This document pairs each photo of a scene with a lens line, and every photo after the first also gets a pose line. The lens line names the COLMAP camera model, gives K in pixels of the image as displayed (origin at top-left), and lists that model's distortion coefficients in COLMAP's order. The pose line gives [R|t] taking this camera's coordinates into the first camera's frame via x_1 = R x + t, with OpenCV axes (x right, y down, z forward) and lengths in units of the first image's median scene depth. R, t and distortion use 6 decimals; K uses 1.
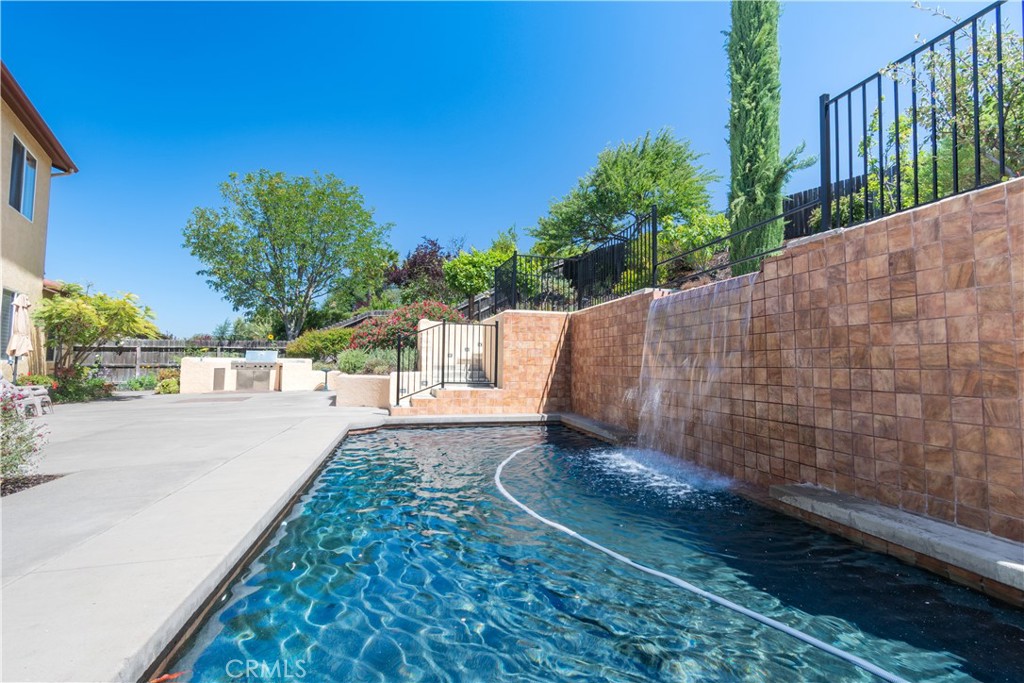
lens RADIAL K [[454.0, 0, 502.6], [0, 454.0, 339.1], [0, 0, 1]] dist [0.000887, 0.000253]
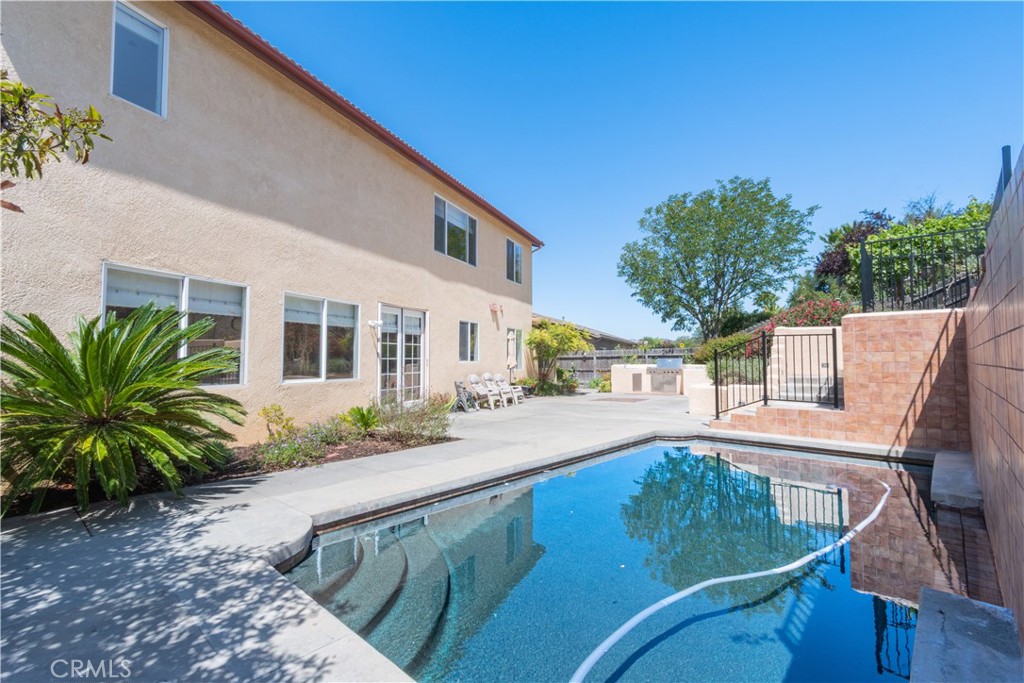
lens RADIAL K [[454.0, 0, 502.6], [0, 454.0, 339.1], [0, 0, 1]] dist [0.000887, 0.000253]
pose [[0.561124, -0.048231, -0.826325, 0.322496], [0.051604, 0.998397, -0.023232, -0.032048], [0.826121, -0.029606, 0.562714, 0.022071]]
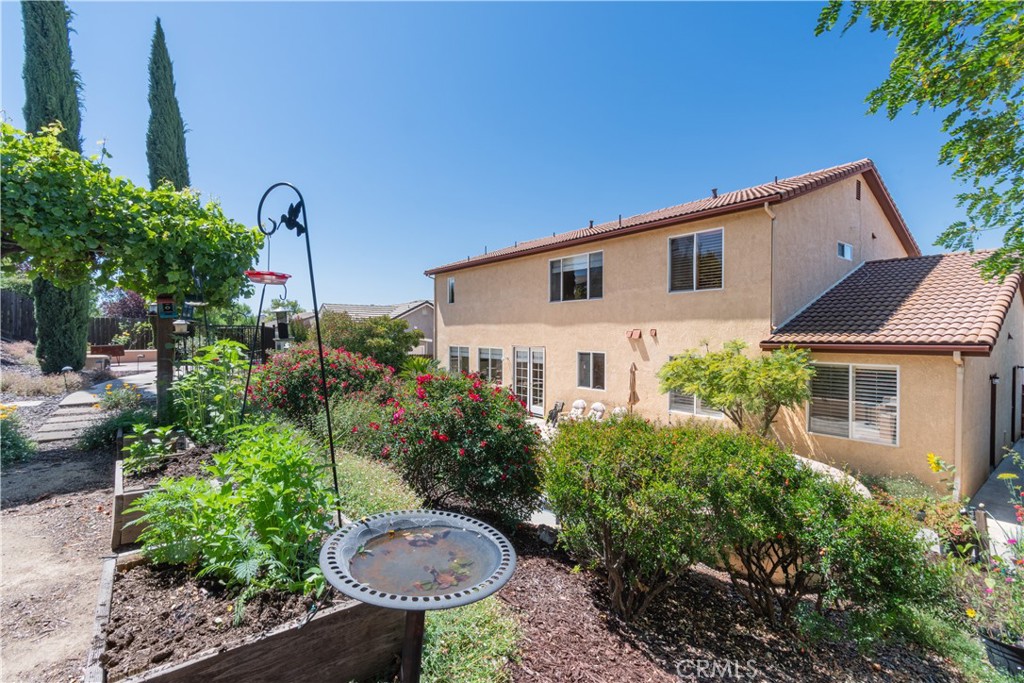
lens RADIAL K [[454.0, 0, 502.6], [0, 454.0, 339.1], [0, 0, 1]] dist [0.000887, 0.000253]
pose [[-0.994544, -0.017373, -0.102857, -0.511851], [-0.012645, 0.998841, -0.046437, -0.098886], [0.103544, -0.044883, -0.993612, 2.434134]]
